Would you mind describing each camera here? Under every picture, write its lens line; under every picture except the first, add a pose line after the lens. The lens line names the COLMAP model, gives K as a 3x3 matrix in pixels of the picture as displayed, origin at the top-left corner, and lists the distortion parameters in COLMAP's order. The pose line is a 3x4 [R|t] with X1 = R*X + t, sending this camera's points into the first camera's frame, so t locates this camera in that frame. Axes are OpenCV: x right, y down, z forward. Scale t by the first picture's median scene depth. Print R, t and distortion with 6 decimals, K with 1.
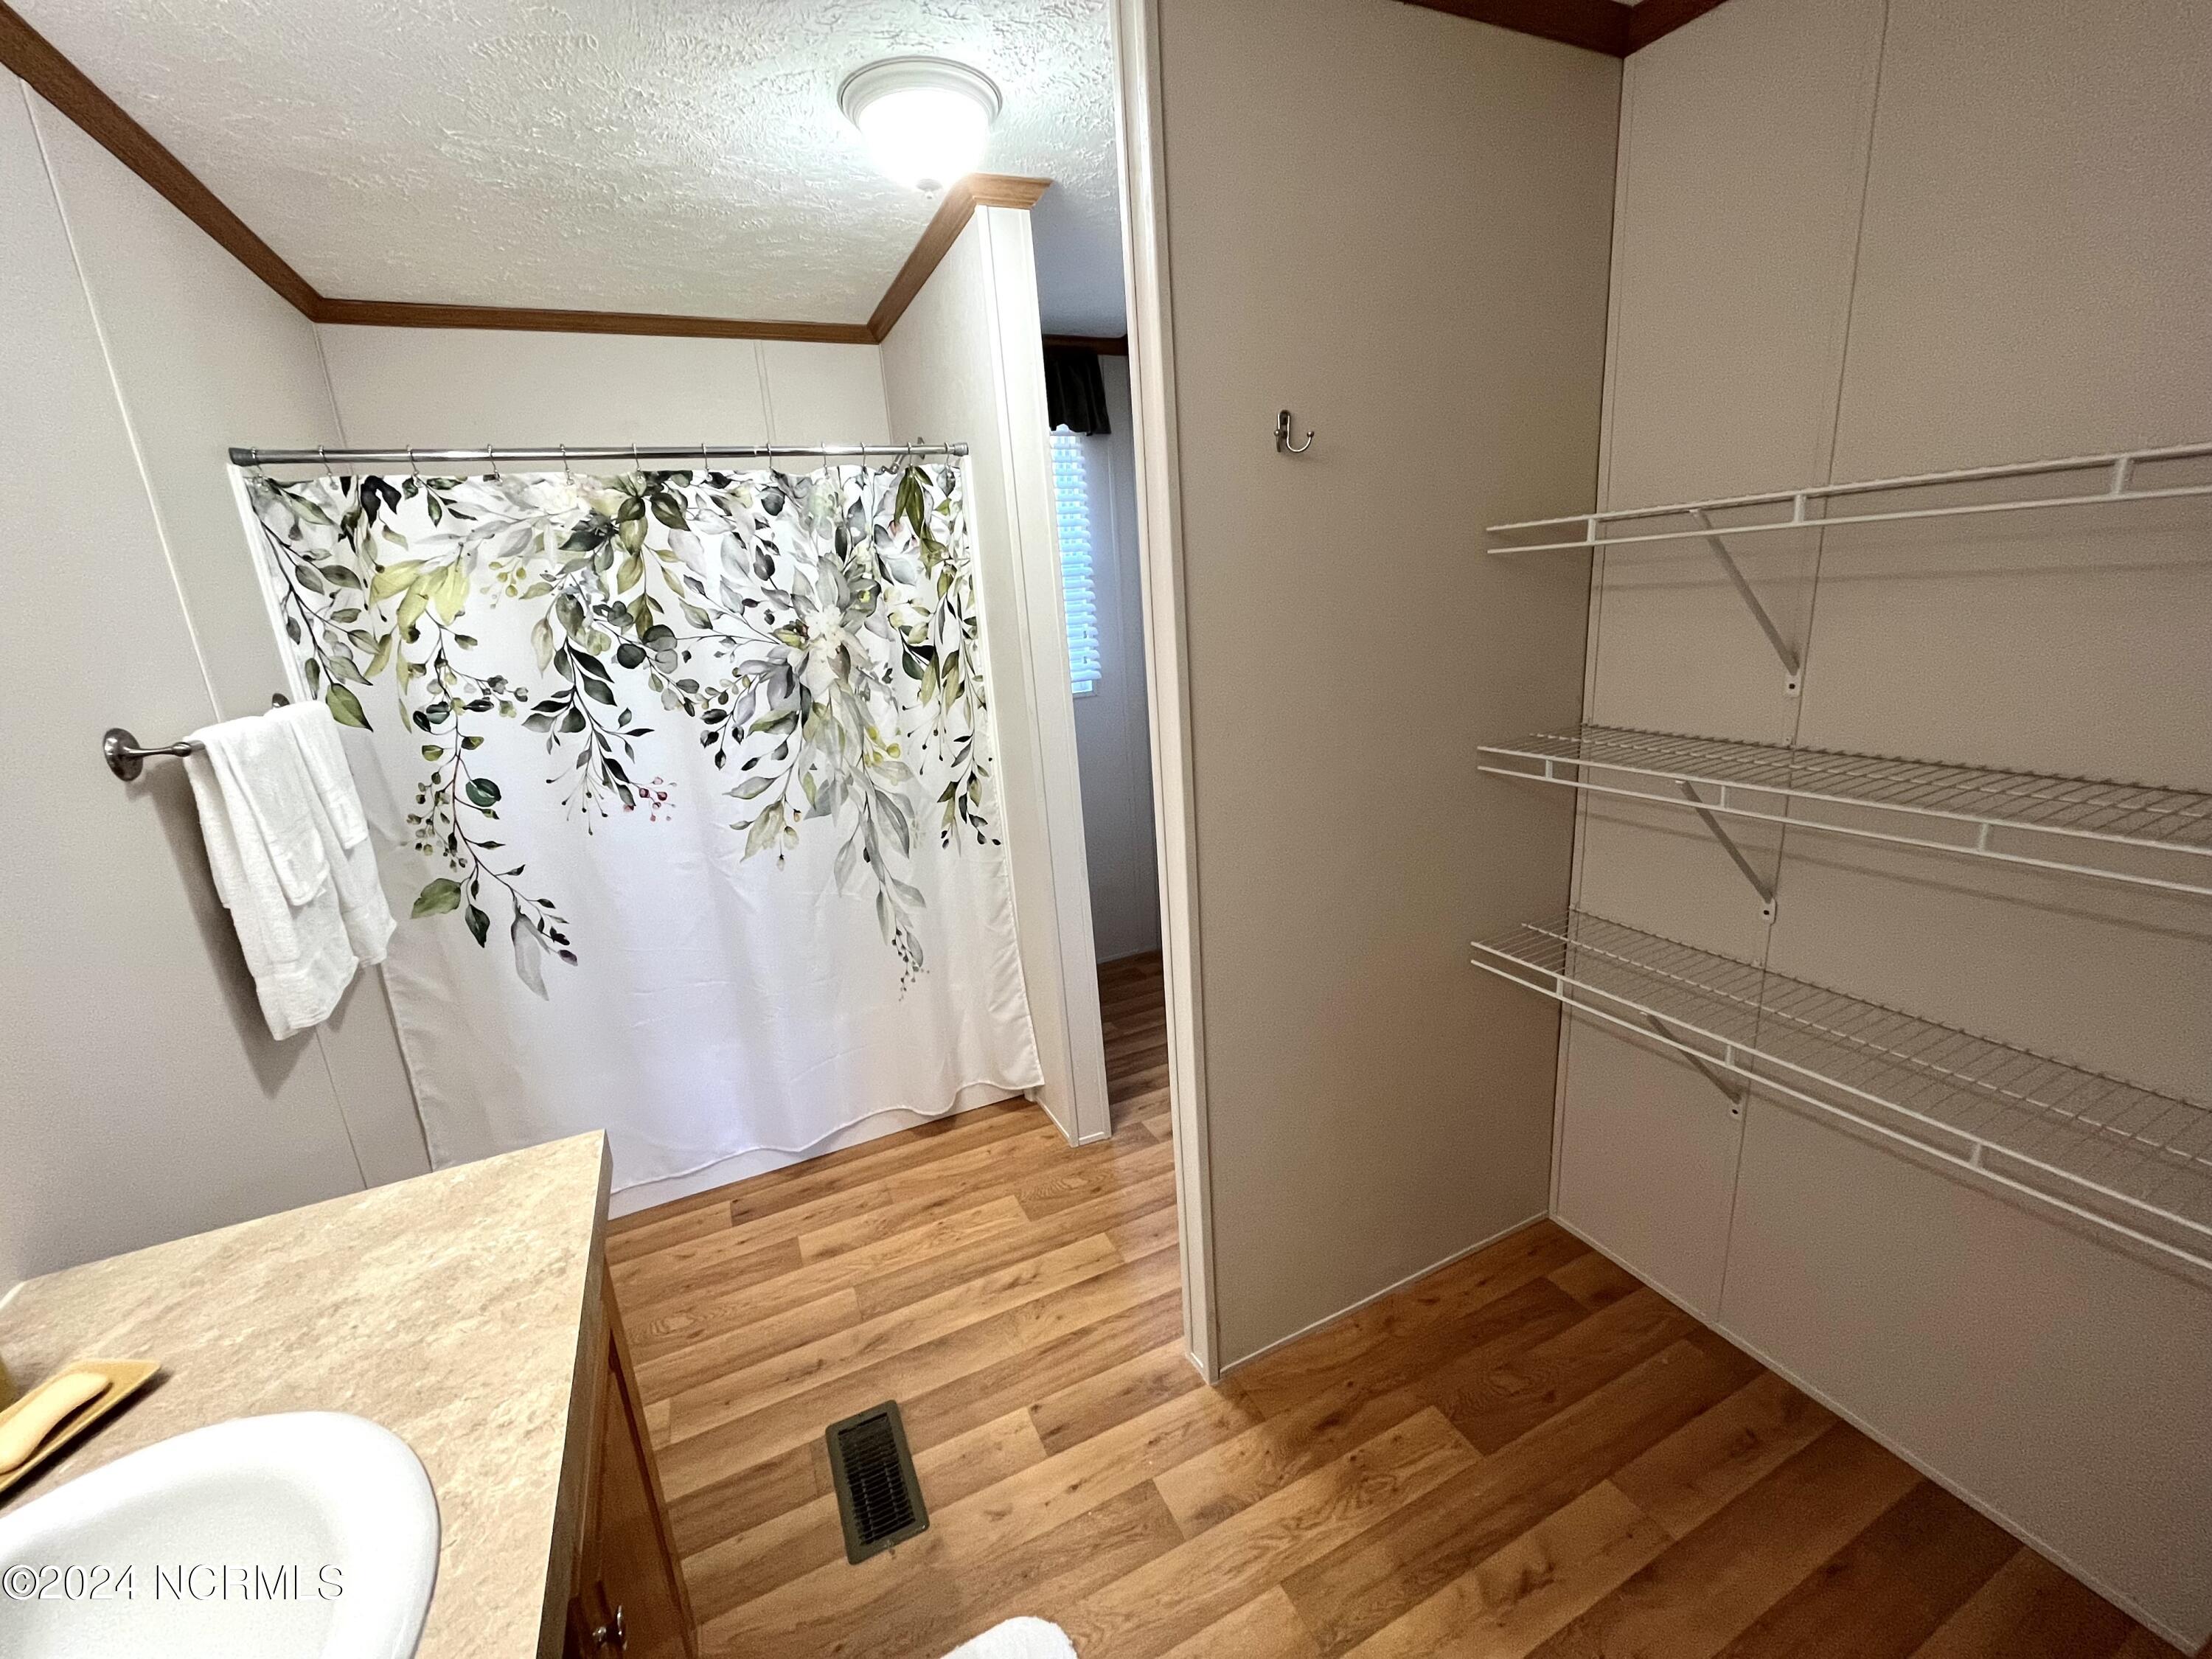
lens RADIAL K [[890.6, 0, 1094.4], [0, 890.6, 831.7], [0, 0, 1]] dist [-0.000914, -0.001218]
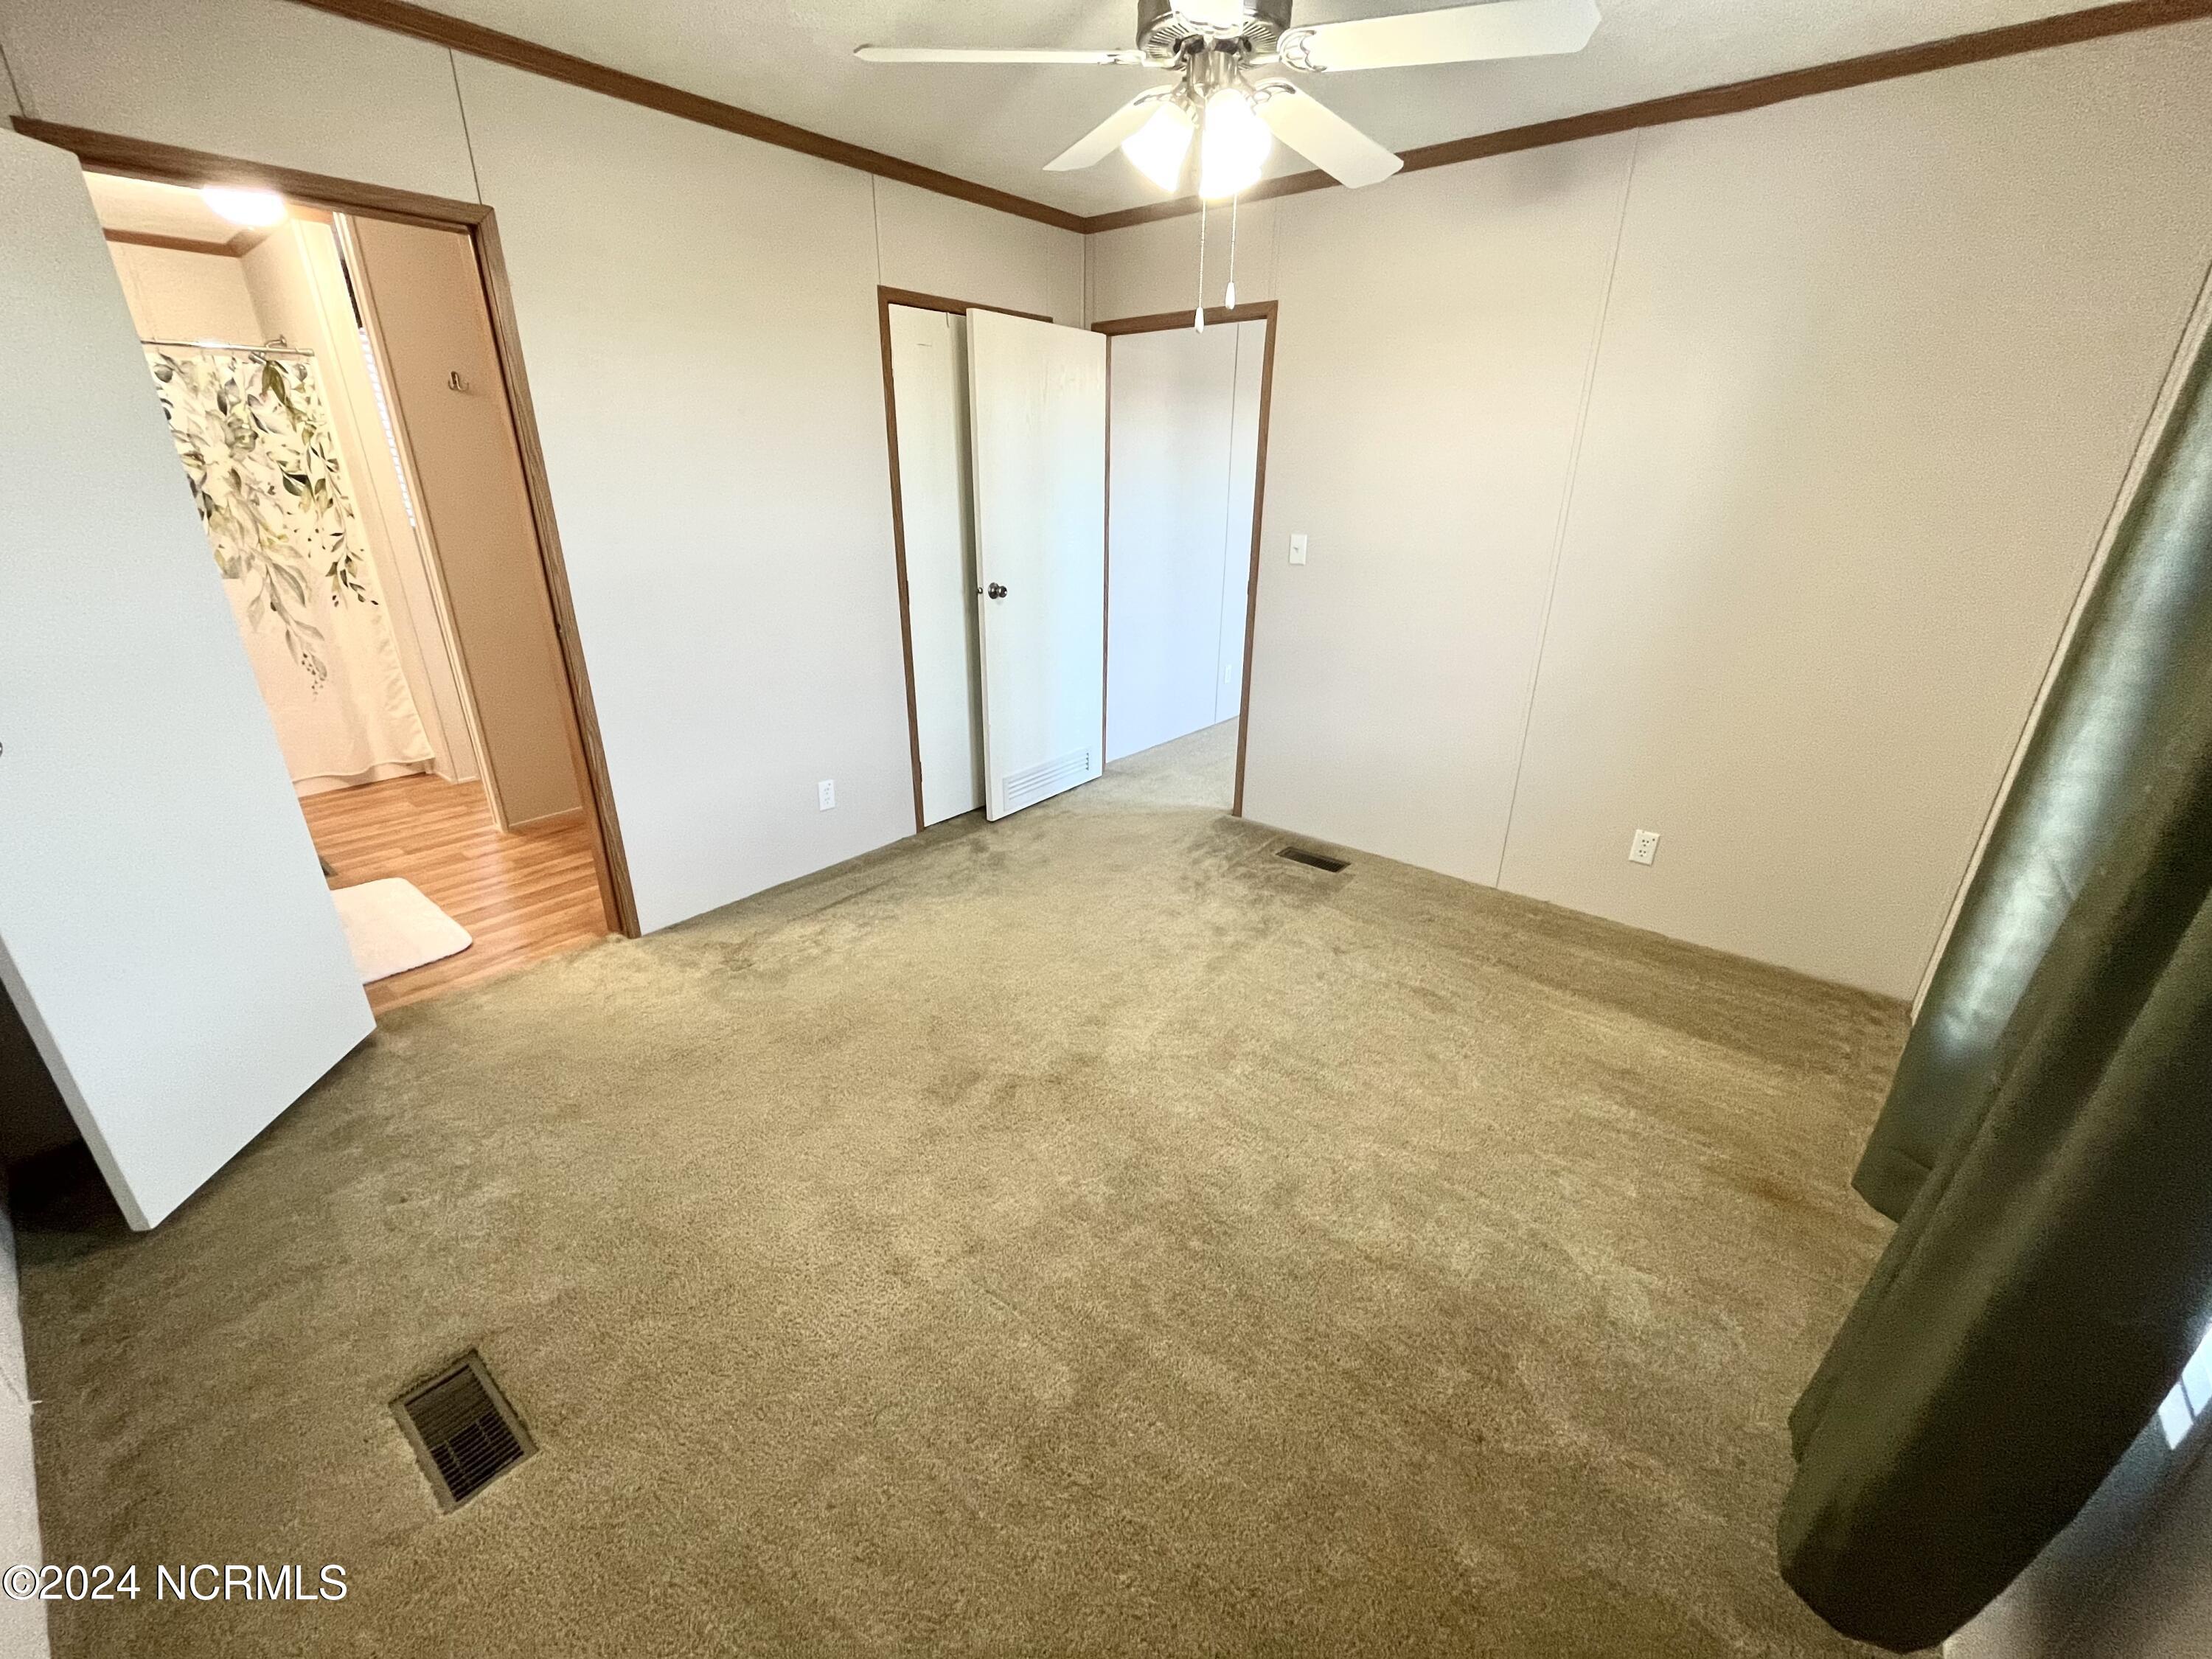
lens RADIAL K [[890.6, 0, 1089.2], [0, 890.6, 823.6], [0, 0, 1]] dist [-0.000914, -0.001218]
pose [[0.898835, -0.090625, 0.428816, 0.379630], [0.048091, 0.992874, 0.109030, 0.341665], [-0.435642, -0.077378, 0.896788, -1.223418]]
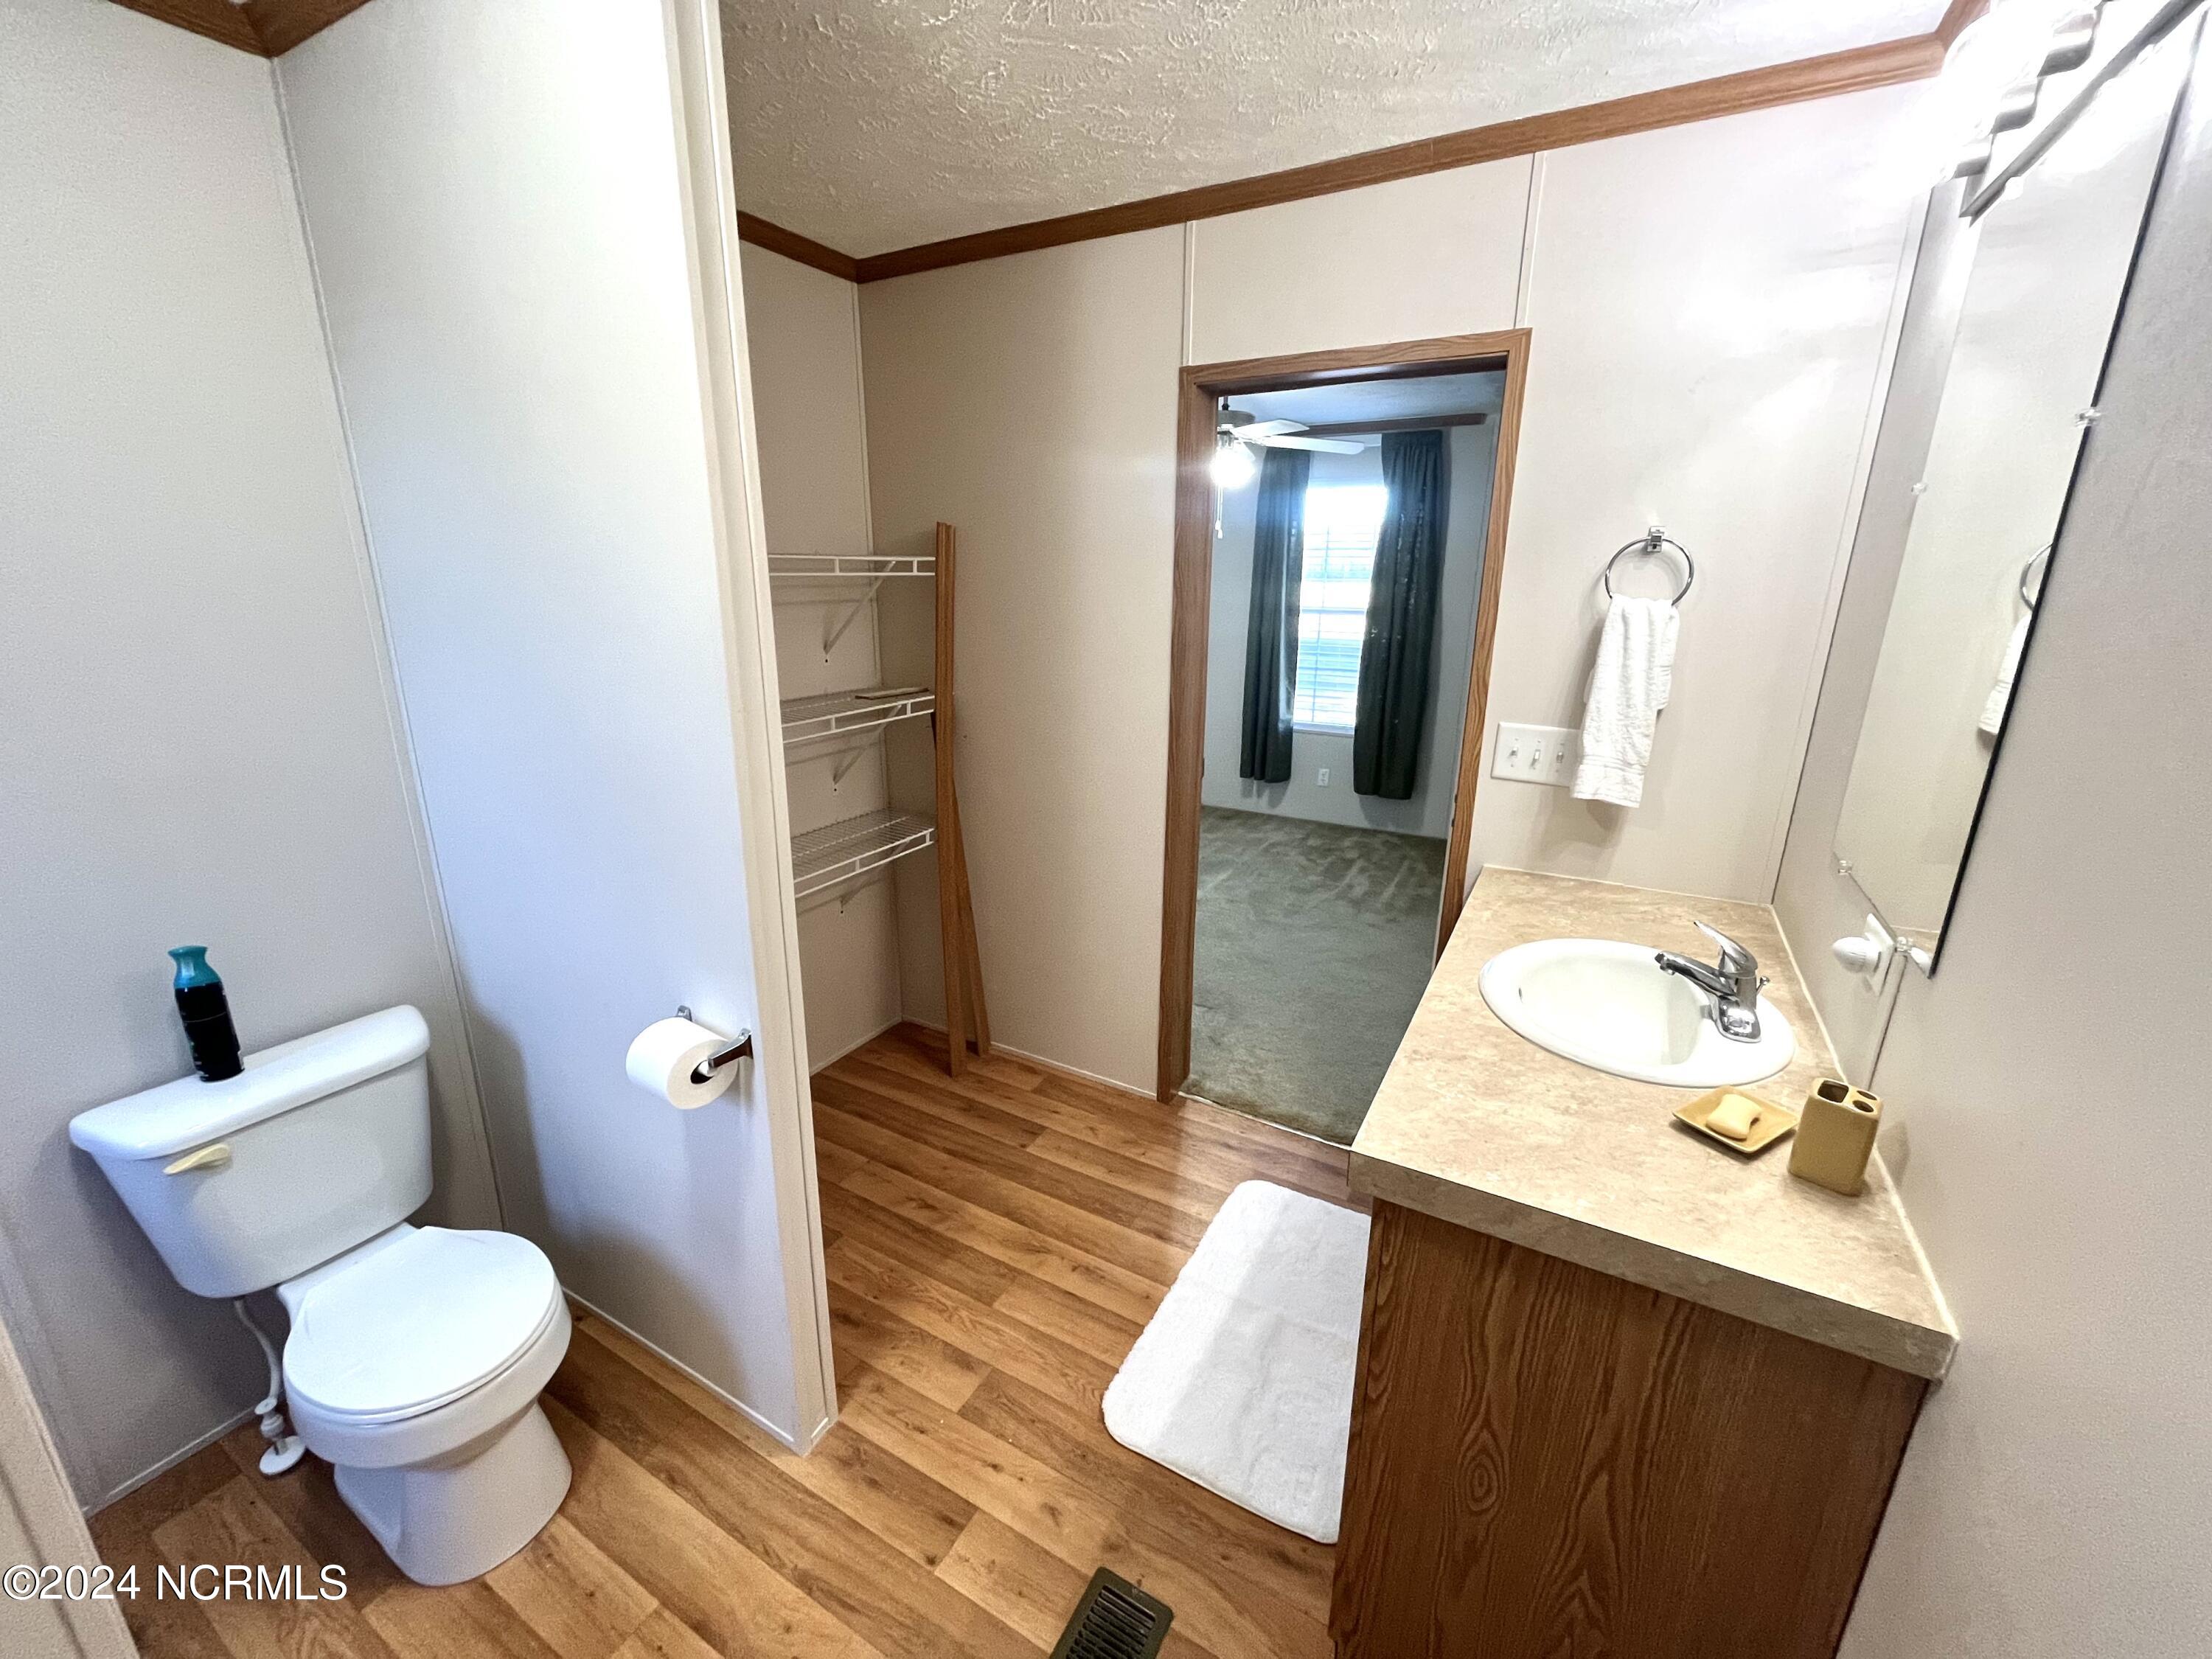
lens RADIAL K [[890.6, 0, 1110.0], [0, 890.6, 837.7], [0, 0, 1]] dist [-0.000914, -0.001218]
pose [[-0.591982, -0.171608, 0.787470, -0.719861], [0.233988, 0.898389, 0.371681, -0.243976], [-0.771238, 0.404287, -0.491675, 1.017340]]
